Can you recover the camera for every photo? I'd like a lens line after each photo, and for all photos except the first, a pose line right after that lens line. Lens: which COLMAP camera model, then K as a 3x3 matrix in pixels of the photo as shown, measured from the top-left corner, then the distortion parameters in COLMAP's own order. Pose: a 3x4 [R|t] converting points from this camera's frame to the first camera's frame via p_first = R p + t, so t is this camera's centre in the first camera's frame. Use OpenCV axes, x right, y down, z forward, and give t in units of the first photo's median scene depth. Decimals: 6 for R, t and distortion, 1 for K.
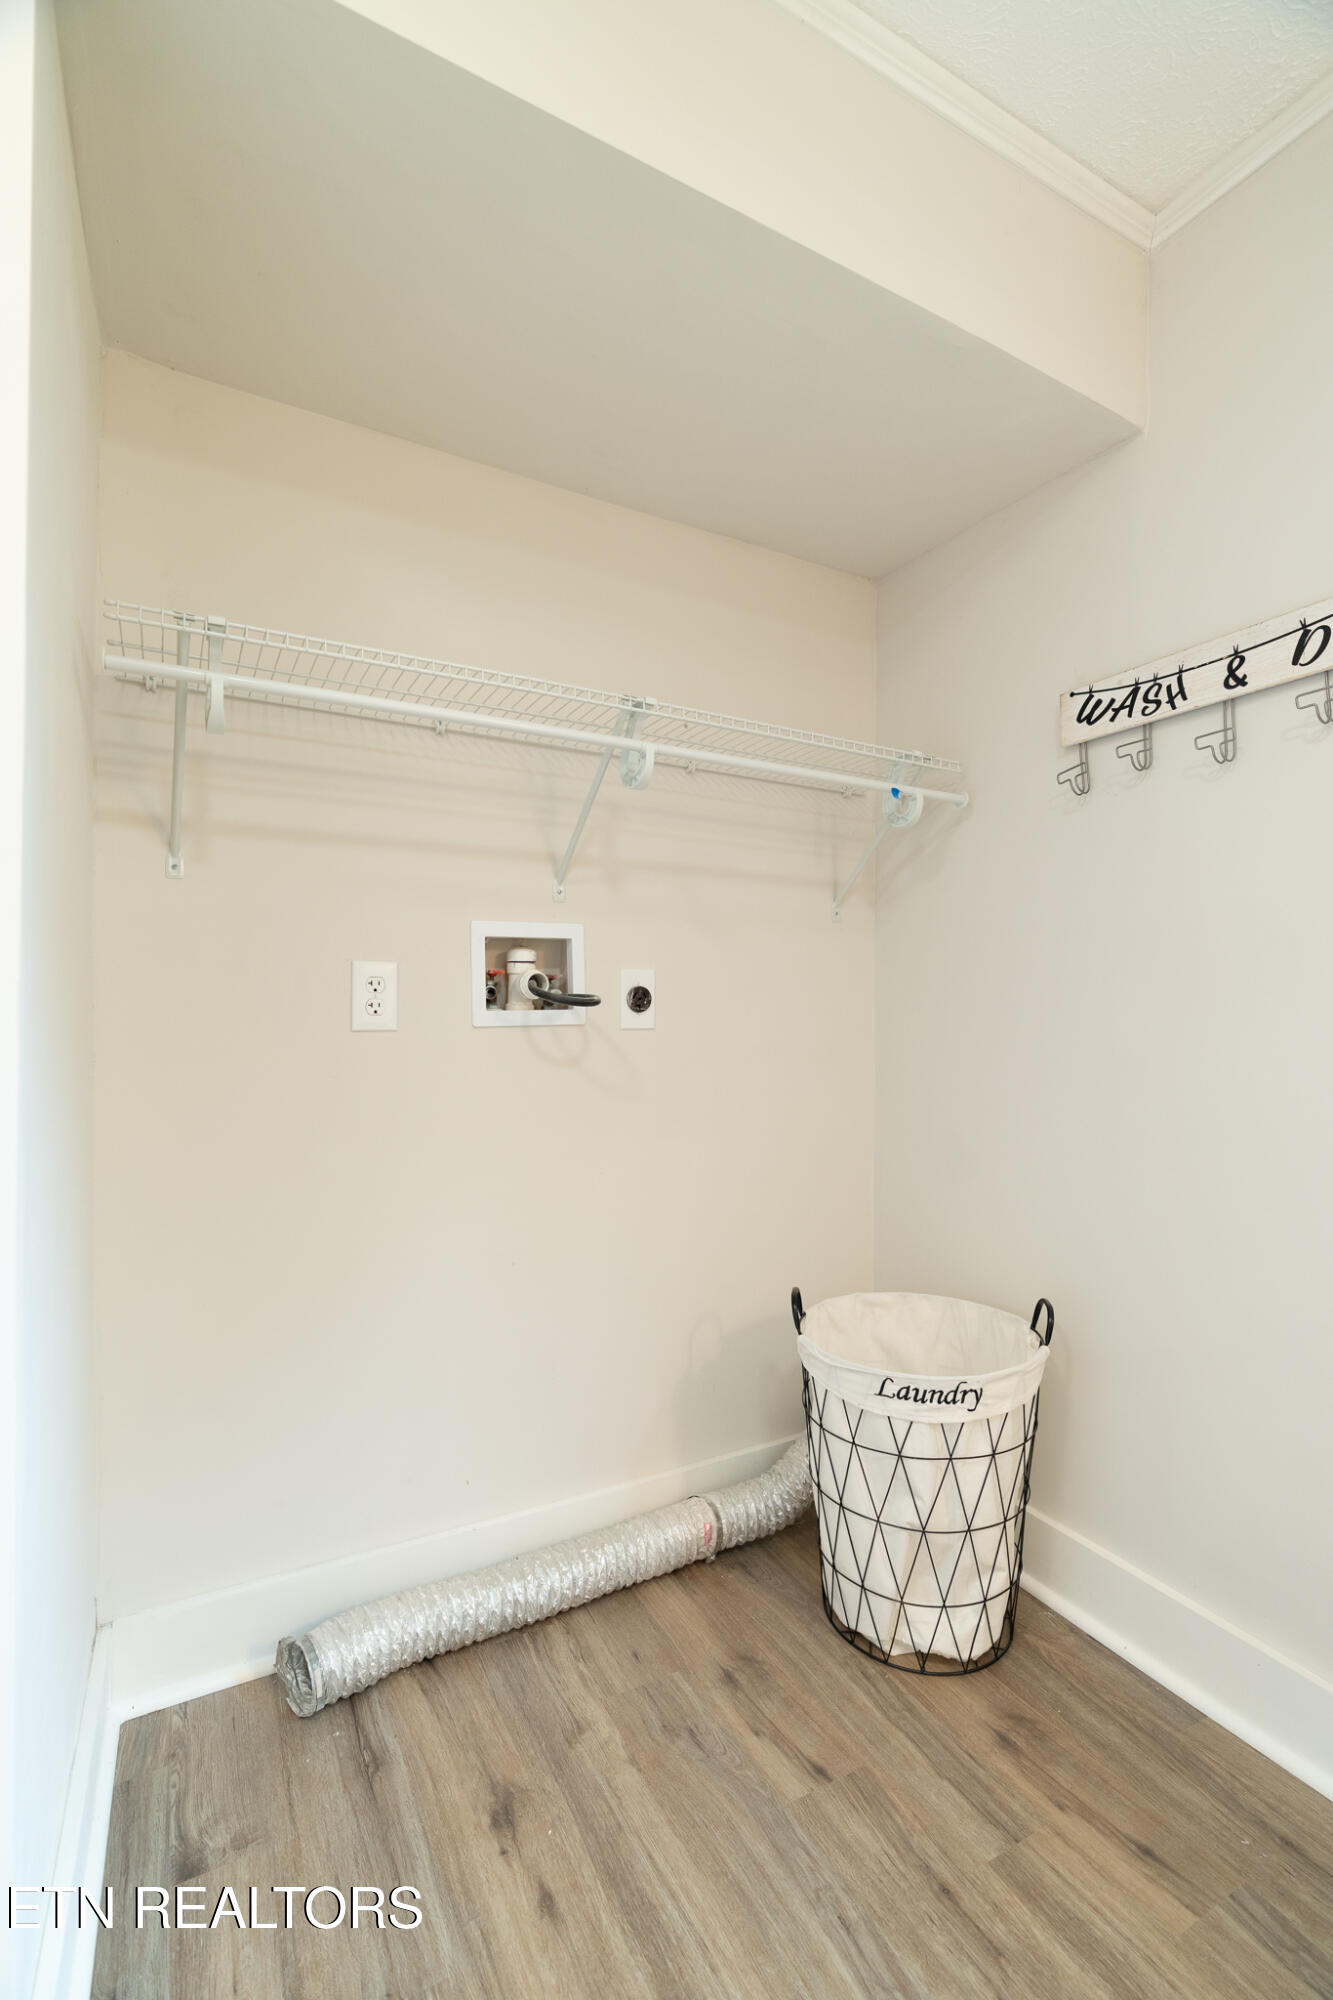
lens RADIAL K [[908.1, 0, 670.4], [0, 908.1, 1005.0], [0, 0, 1]] dist [-0.003350, 0.002854]
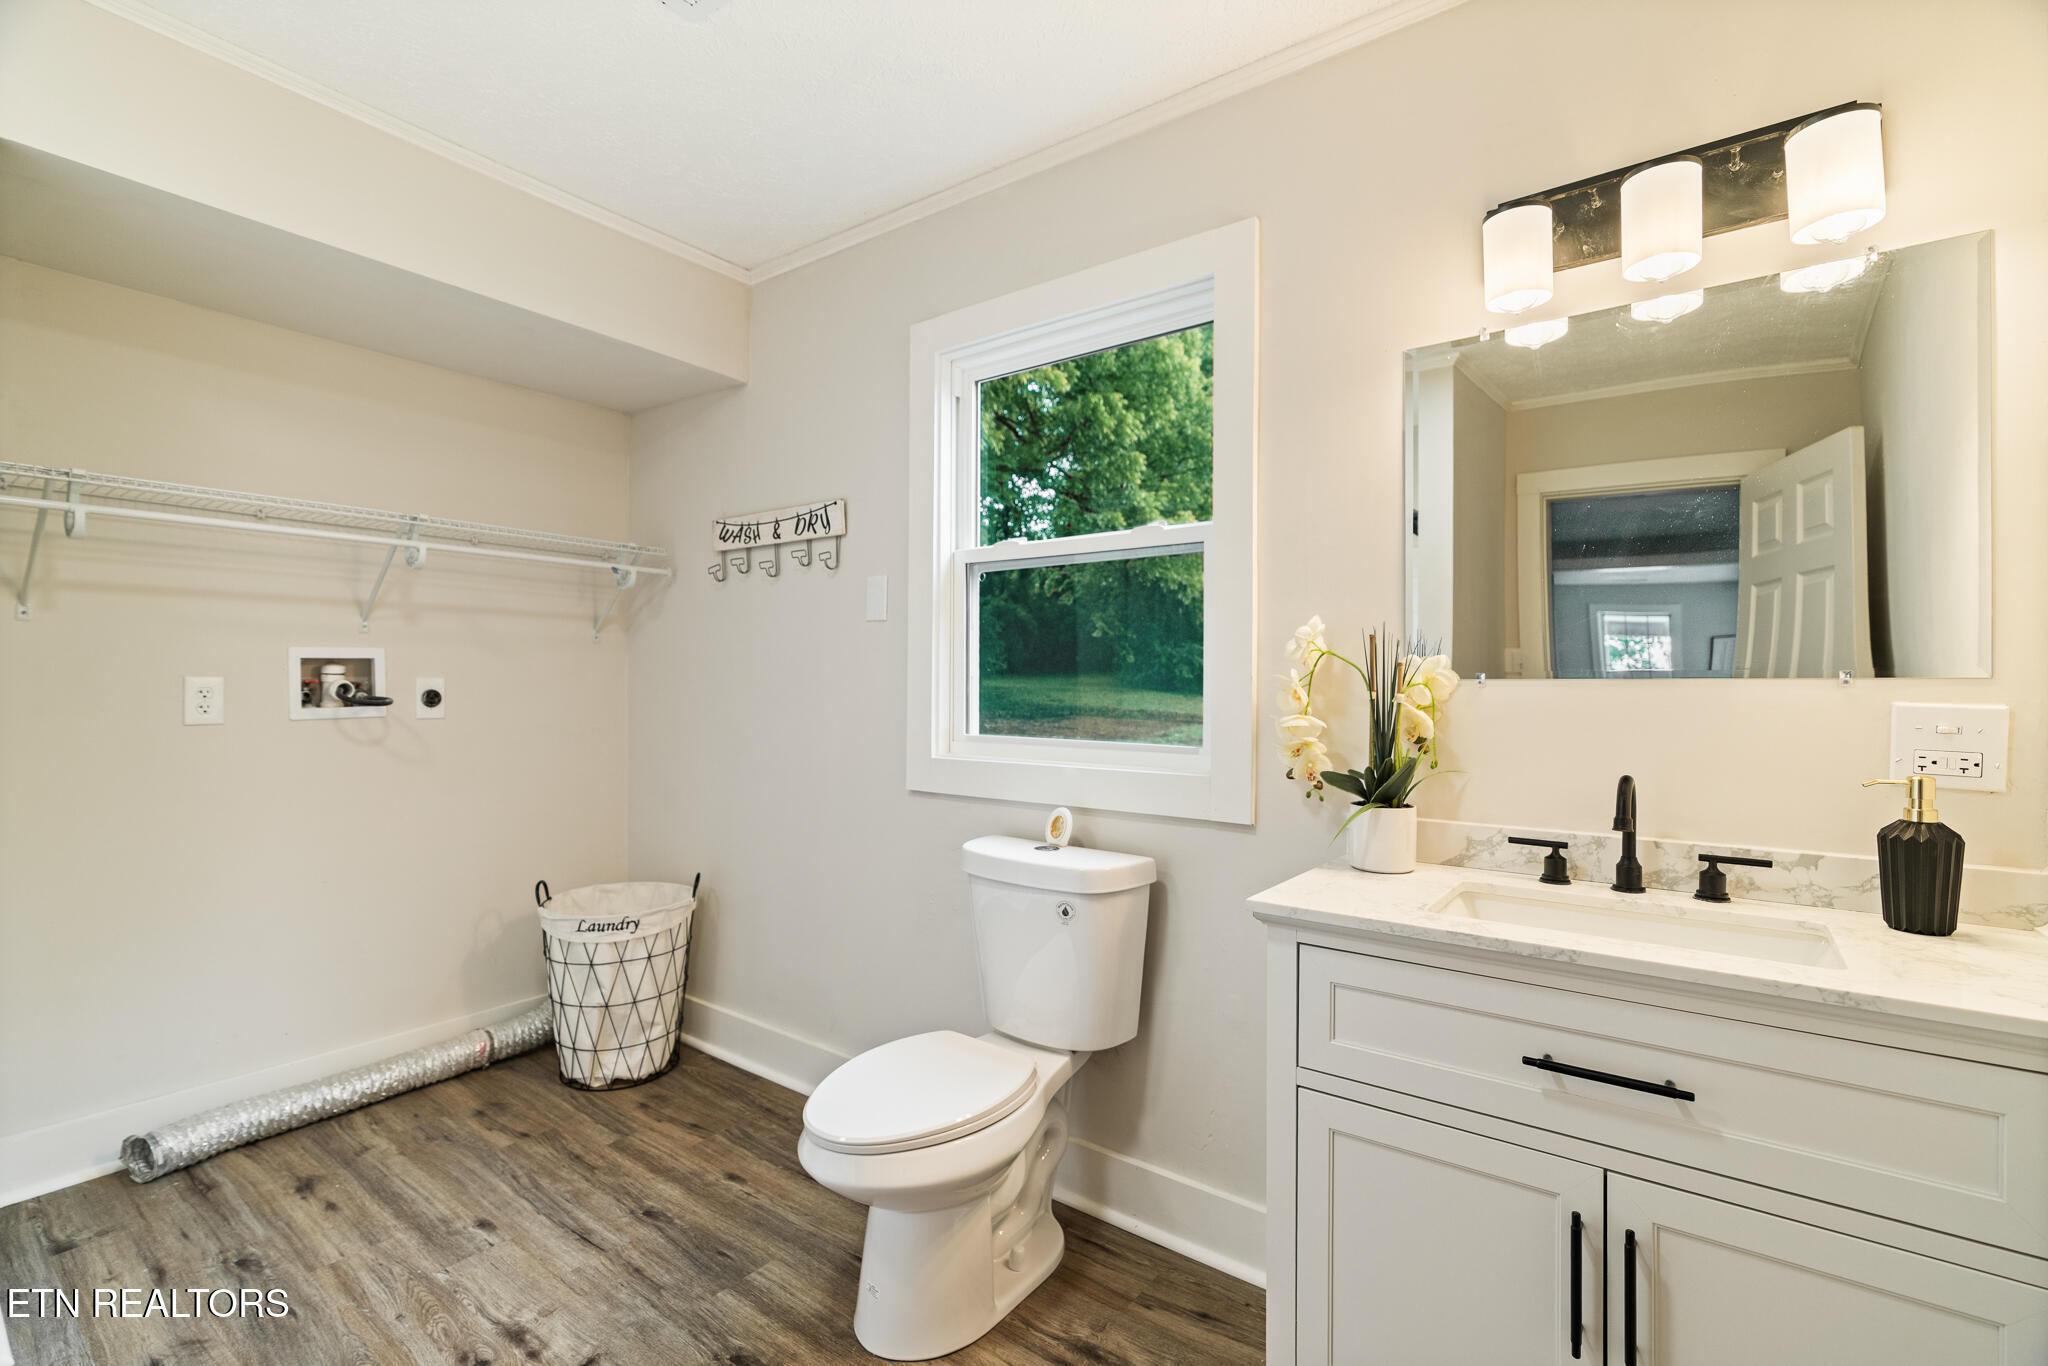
lens RADIAL K [[929.9, 0, 1025.8], [0, 929.9, 681.6], [0, 0, 1]] dist [-0.003350, 0.002854]
pose [[0.911782, 0.000787, 0.410674, 0.265827], [-0.005667, 0.999927, 0.010664, -0.065136], [-0.410636, -0.012050, 0.911720, -0.907285]]
